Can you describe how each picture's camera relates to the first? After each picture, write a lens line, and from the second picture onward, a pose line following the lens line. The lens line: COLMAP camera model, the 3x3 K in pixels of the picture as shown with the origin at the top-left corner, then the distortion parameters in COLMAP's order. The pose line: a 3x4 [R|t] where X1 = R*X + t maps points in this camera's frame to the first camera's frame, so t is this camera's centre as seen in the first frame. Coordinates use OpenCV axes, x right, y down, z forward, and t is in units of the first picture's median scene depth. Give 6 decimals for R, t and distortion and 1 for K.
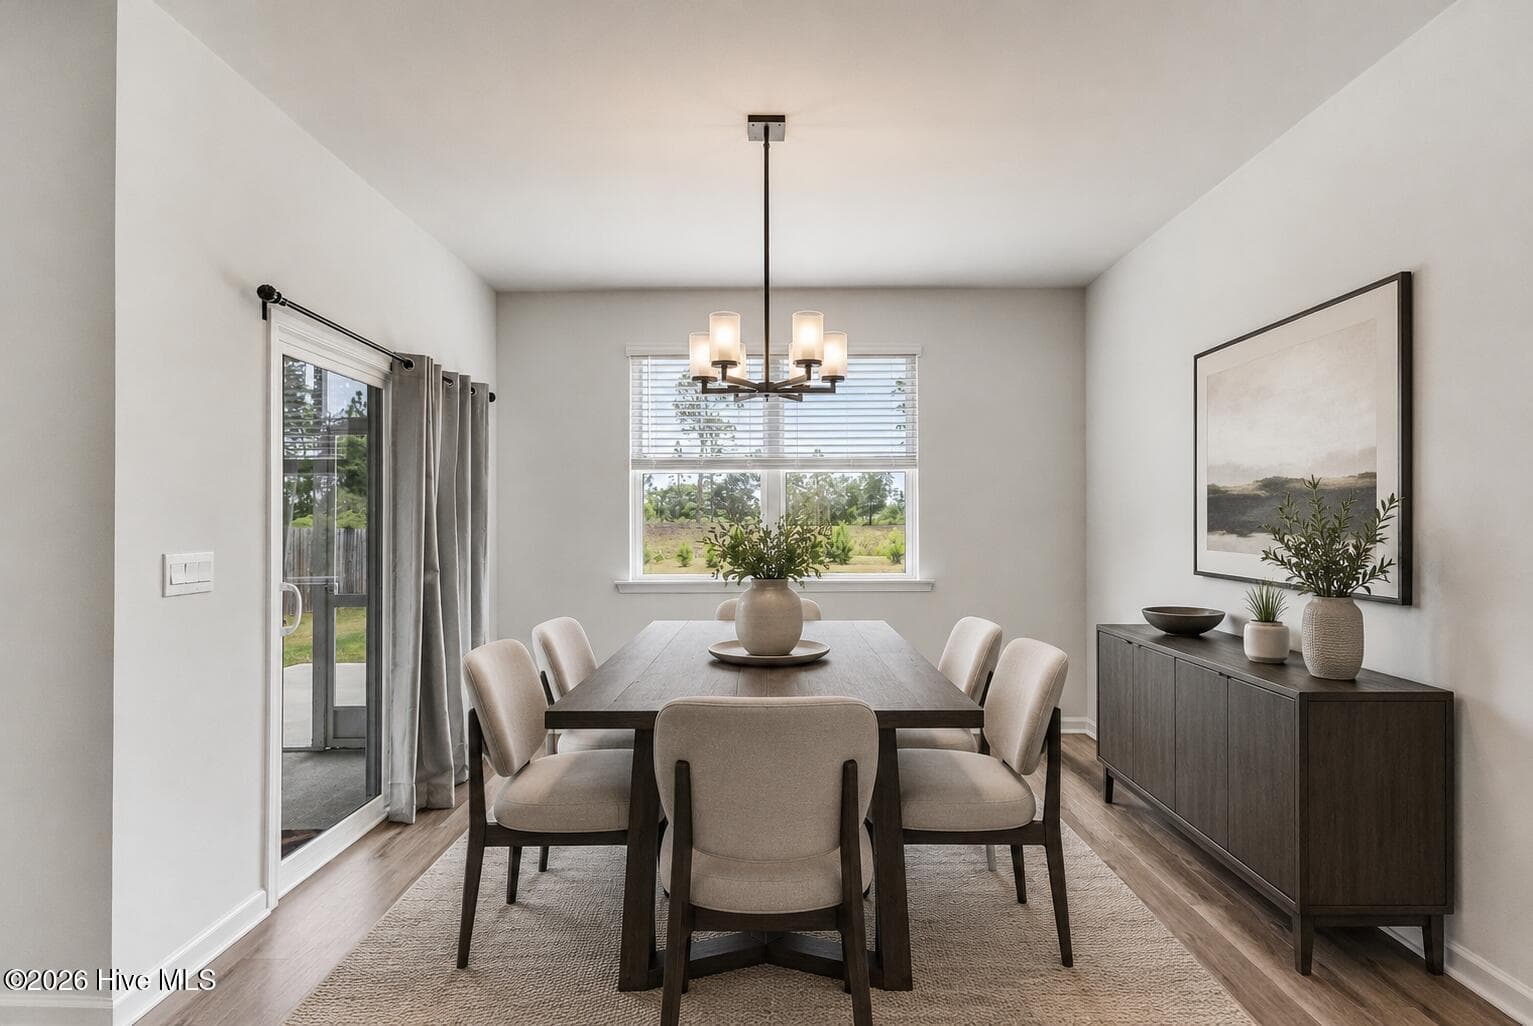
lens RADIAL K [[661.3, 0, 768.9], [0, 661.3, 515.8], [0, 0, 1]] dist [-0.002257, -0.000221]
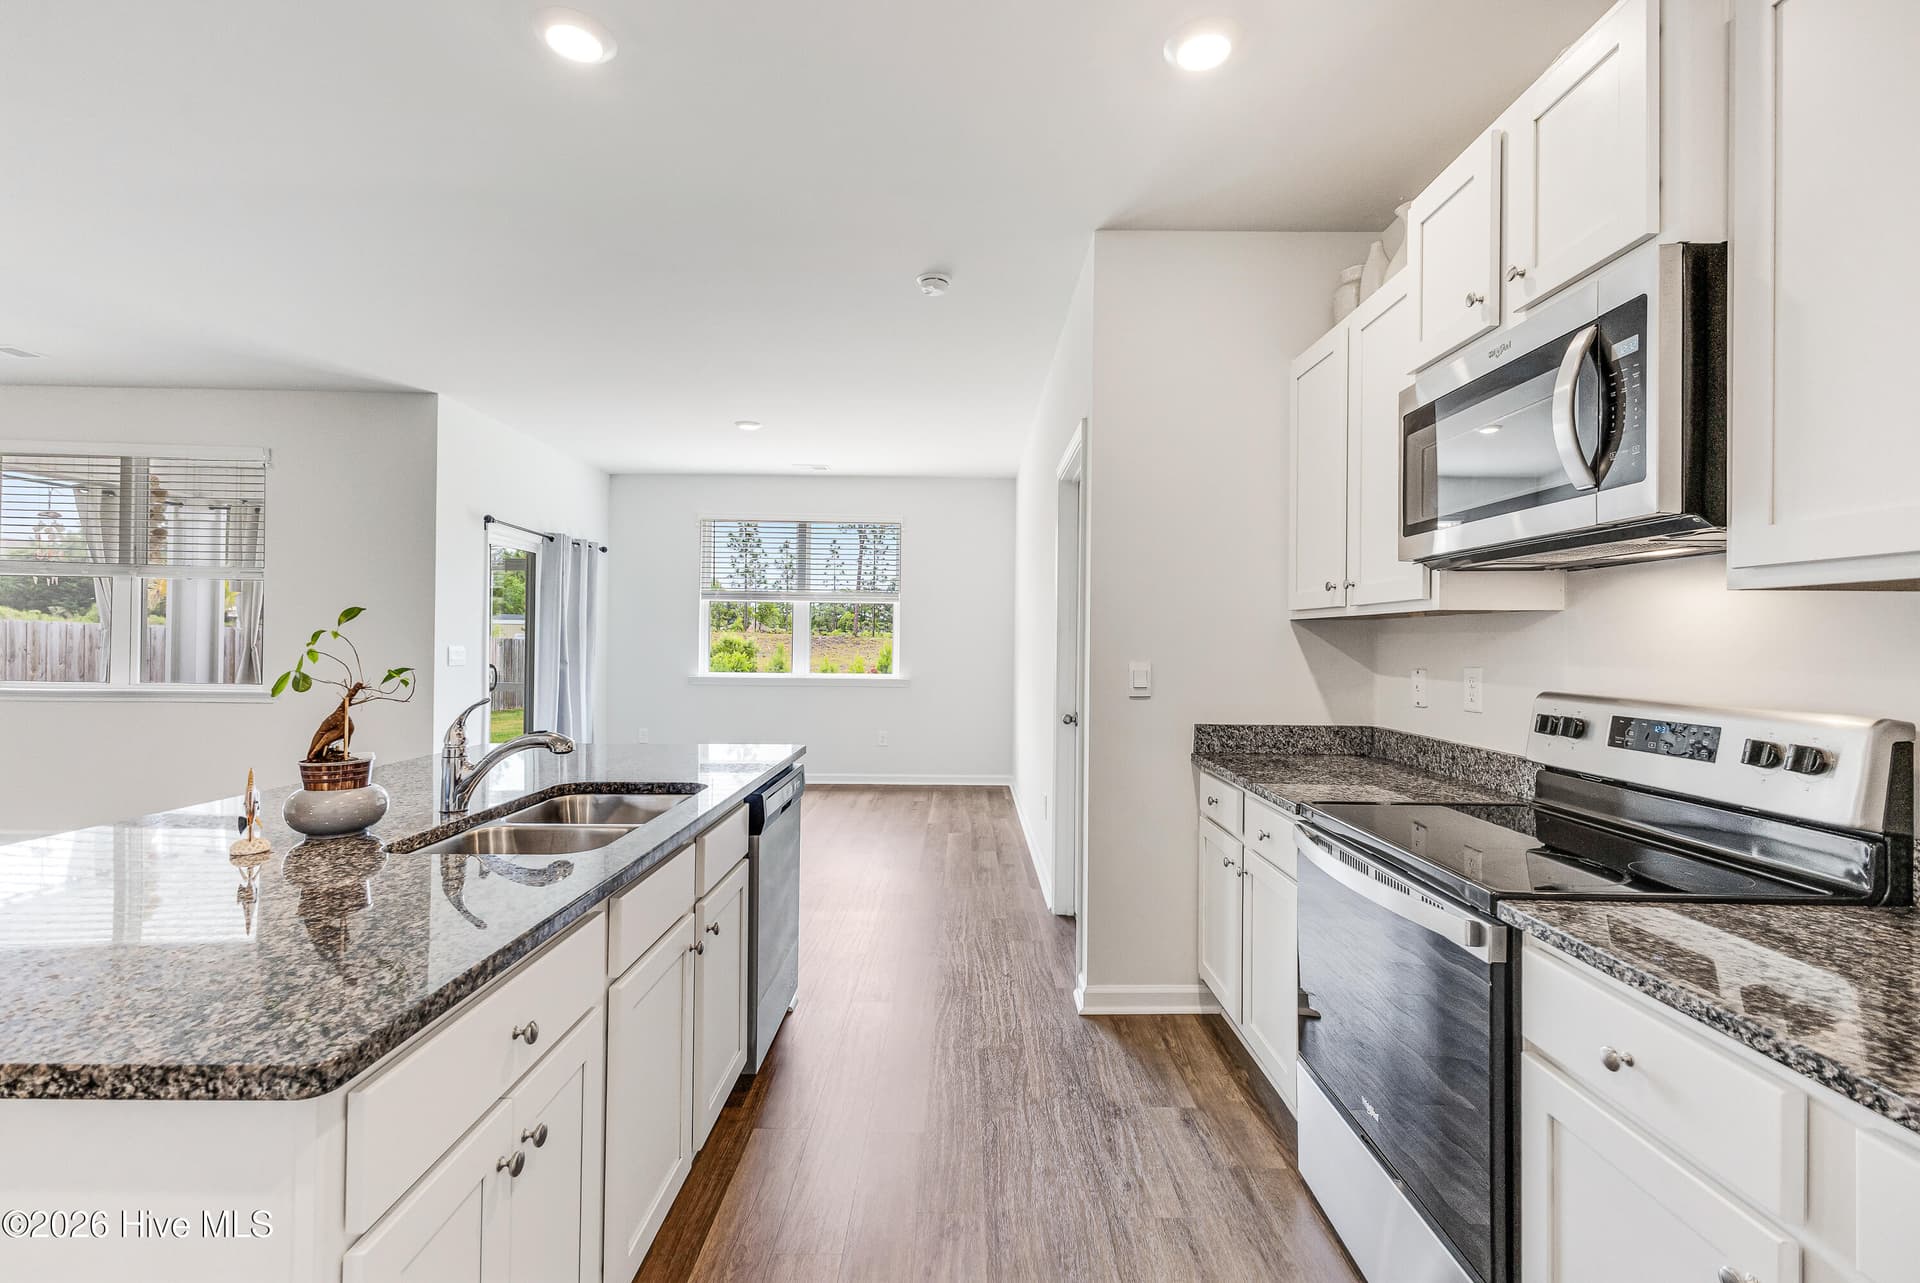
lens RADIAL K [[828.3, 0, 959.0], [0, 828.3, 640.4], [0, 0, 1]] dist [-0.002257, -0.000221]
pose [[0.999849, 0.017361, -0.000322, 0.463830], [-0.017355, 0.999762, 0.013243, -0.018475], [0.000552, -0.013235, 0.999912, -1.042118]]
